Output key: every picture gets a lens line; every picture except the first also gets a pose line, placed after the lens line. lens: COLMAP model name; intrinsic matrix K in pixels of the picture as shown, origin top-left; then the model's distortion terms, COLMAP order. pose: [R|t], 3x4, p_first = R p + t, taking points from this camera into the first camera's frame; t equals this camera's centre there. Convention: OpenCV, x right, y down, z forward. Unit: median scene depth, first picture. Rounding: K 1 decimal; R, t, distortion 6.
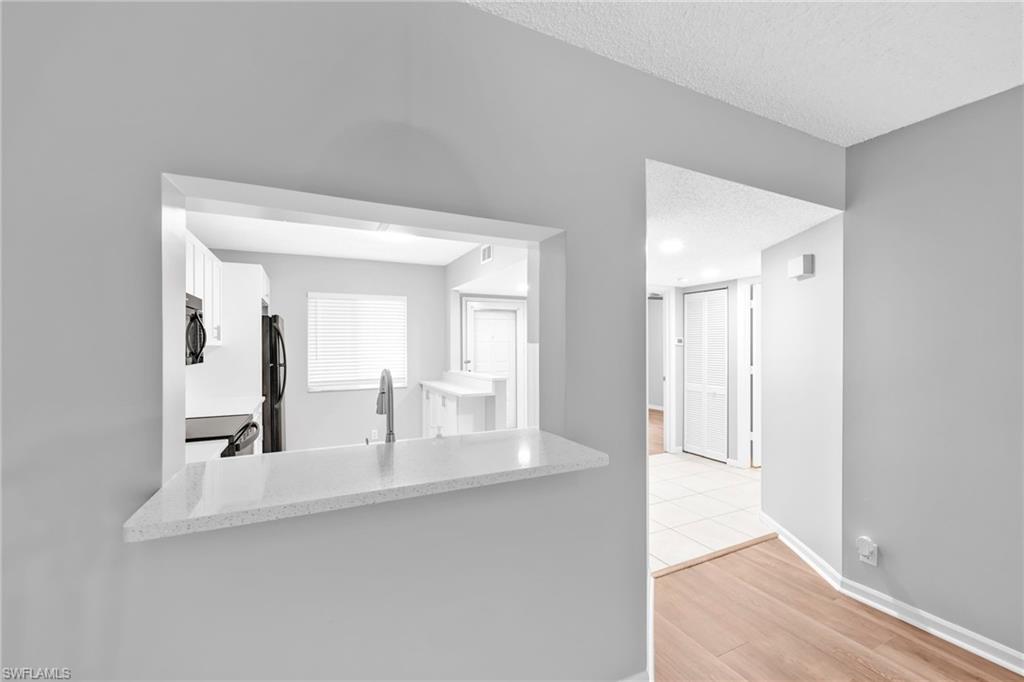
lens RADIAL K [[418.6, 0, 518.6], [0, 418.6, 345.8], [0, 0, 1]] dist [0.000887, 0.000135]
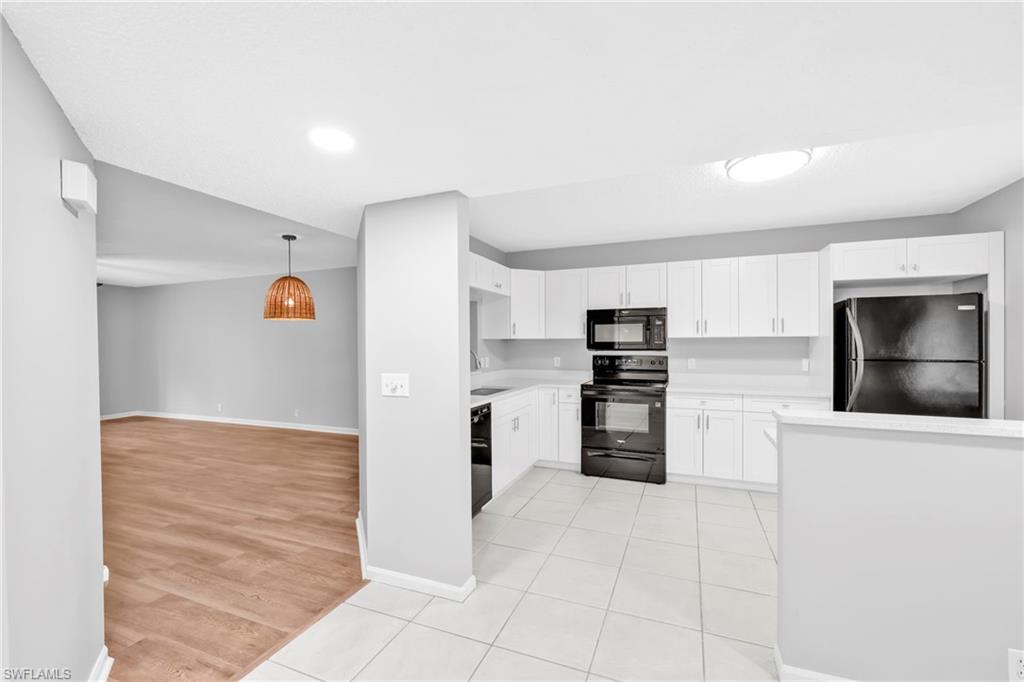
lens RADIAL K [[405.4, 0, 512.0], [0, 405.4, 341.0], [0, 0, 1]] dist [0.033662, 0.000113]
pose [[-0.741751, 0.006107, -0.670647, 0.359299], [0.008739, 0.999962, -0.000559, 0.005426], [0.670618, -0.006276, -0.741776, 1.000664]]
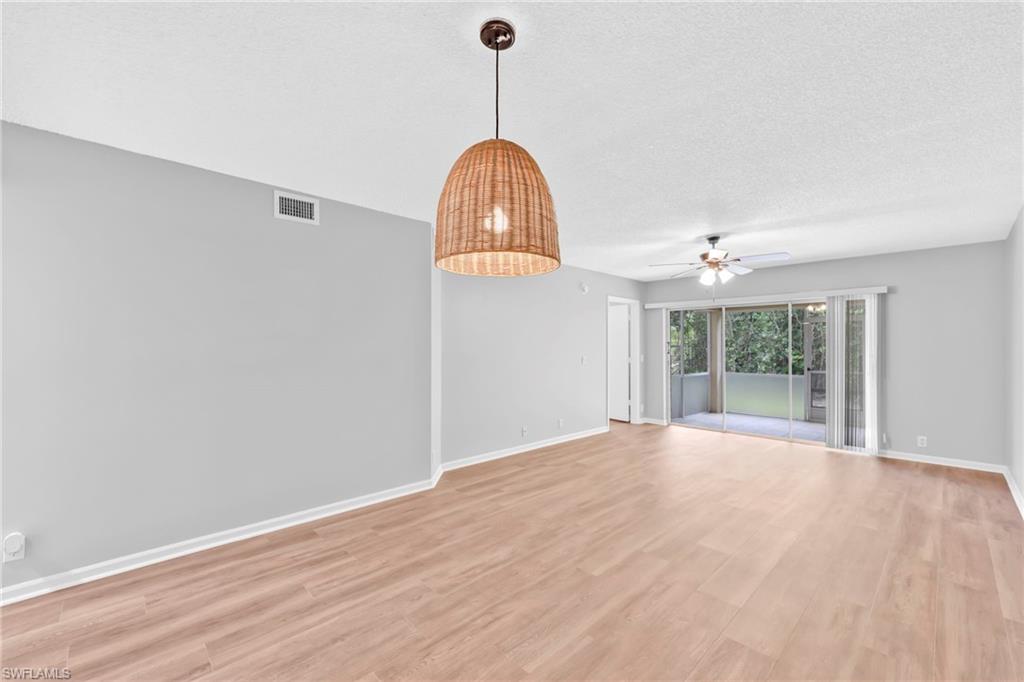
lens RADIAL K [[412.5, 0, 507.6], [0, 412.5, 346.5], [0, 0, 1]] dist [0.000314, 0.000429]
pose [[-0.285693, 0.009419, 0.958275, -0.190071], [0.001991, 0.999955, -0.009235, 0.017314], [-0.958319, -0.000731, -0.285699, 0.084519]]
